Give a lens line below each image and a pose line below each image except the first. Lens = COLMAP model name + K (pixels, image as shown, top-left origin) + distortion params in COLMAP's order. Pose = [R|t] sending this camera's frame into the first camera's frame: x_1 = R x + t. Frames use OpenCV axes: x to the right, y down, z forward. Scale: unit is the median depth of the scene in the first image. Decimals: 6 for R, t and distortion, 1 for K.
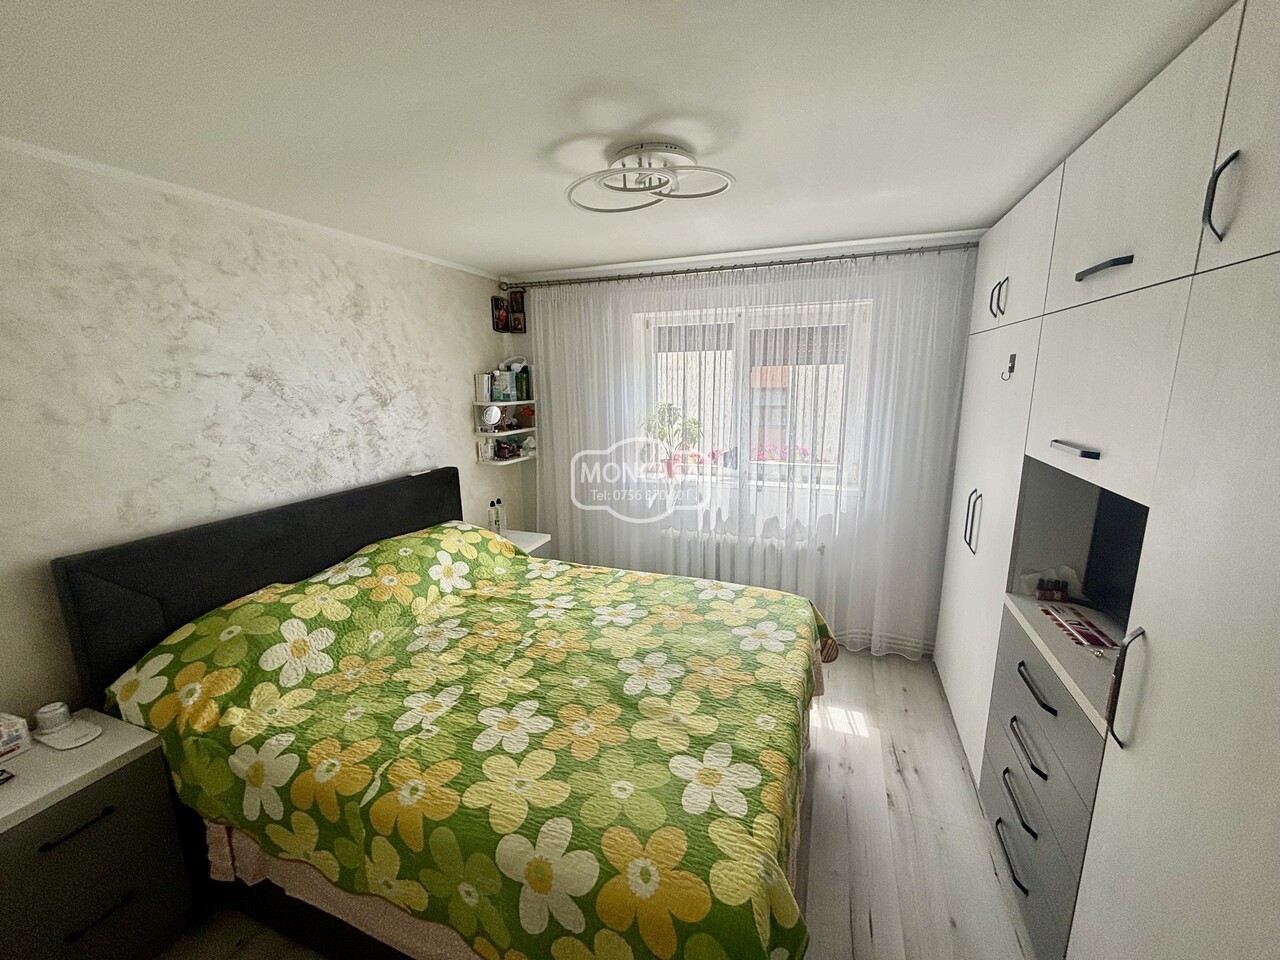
lens RADIAL K [[520.1, 0, 636.2], [0, 520.1, 481.0], [0, 0, 1]] dist [0.000797, 0.000836]
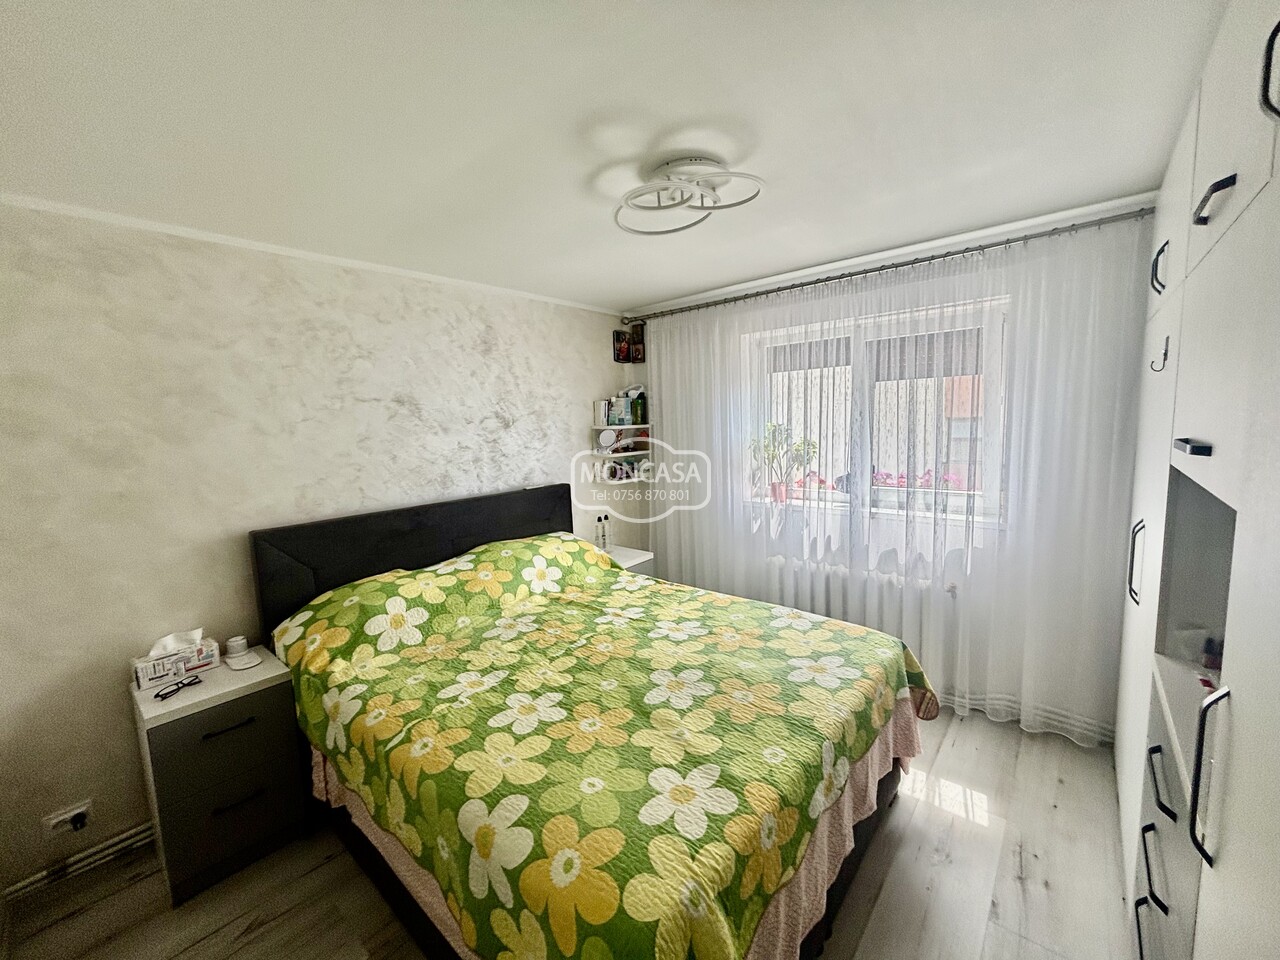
lens RADIAL K [[520.1, 0, 645.8], [0, 520.1, 484.5], [0, 0, 1]] dist [0.000797, 0.000836]
pose [[0.939763, 0.020745, -0.341197, 0.264532], [-0.044512, 0.997084, -0.061979, 0.050943], [0.338917, 0.073433, 0.937946, 0.040193]]
